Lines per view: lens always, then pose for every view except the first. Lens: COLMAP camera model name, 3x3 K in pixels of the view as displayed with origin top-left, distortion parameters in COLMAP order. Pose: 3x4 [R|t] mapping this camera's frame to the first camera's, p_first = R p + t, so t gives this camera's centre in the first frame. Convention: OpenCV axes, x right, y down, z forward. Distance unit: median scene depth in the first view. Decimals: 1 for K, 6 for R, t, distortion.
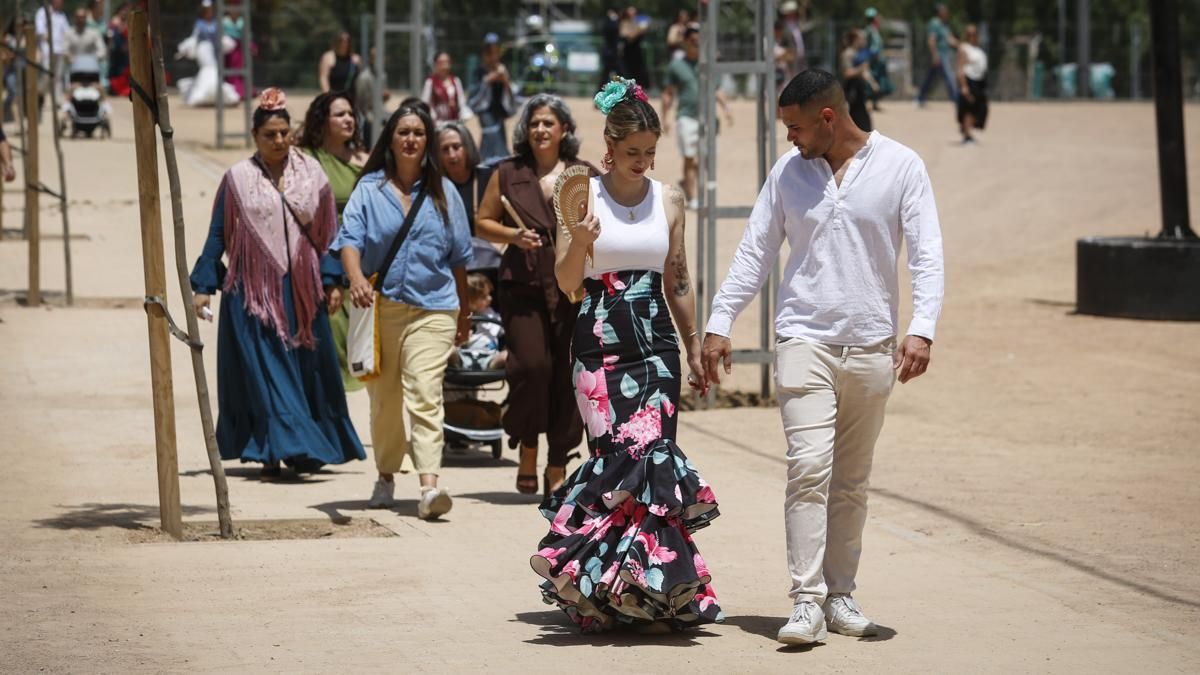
lens RADIAL K [[4914.6, 0, 600.0], [0, 4914.6, 337.2], [0, 0, 1]] dist [0.337213, 0.000000]
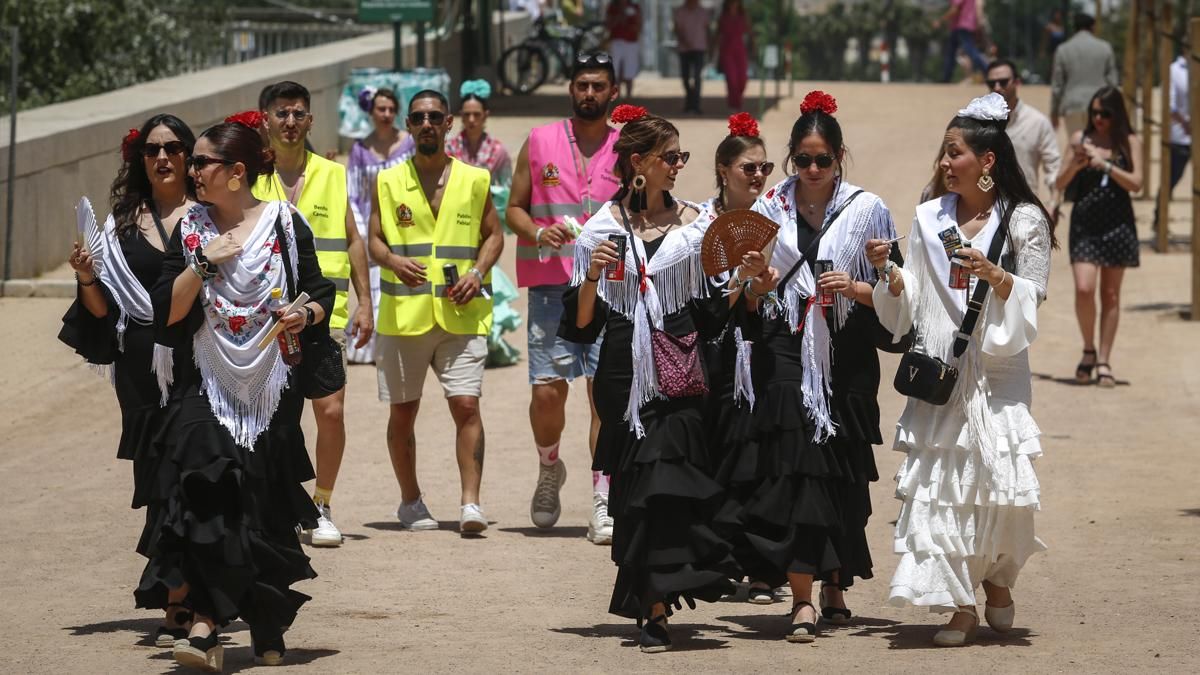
lens RADIAL K [[5283.9, 0, 599.8], [0, 5283.9, 337.3], [0, 0, 1]] dist [1.430979, 0.000000]
pose [[0.974525, 0.005049, -0.224222, 0.026076], [-0.005934, 0.999977, -0.003274, 0.005191], [0.224201, 0.004521, 0.974533, -0.171000]]
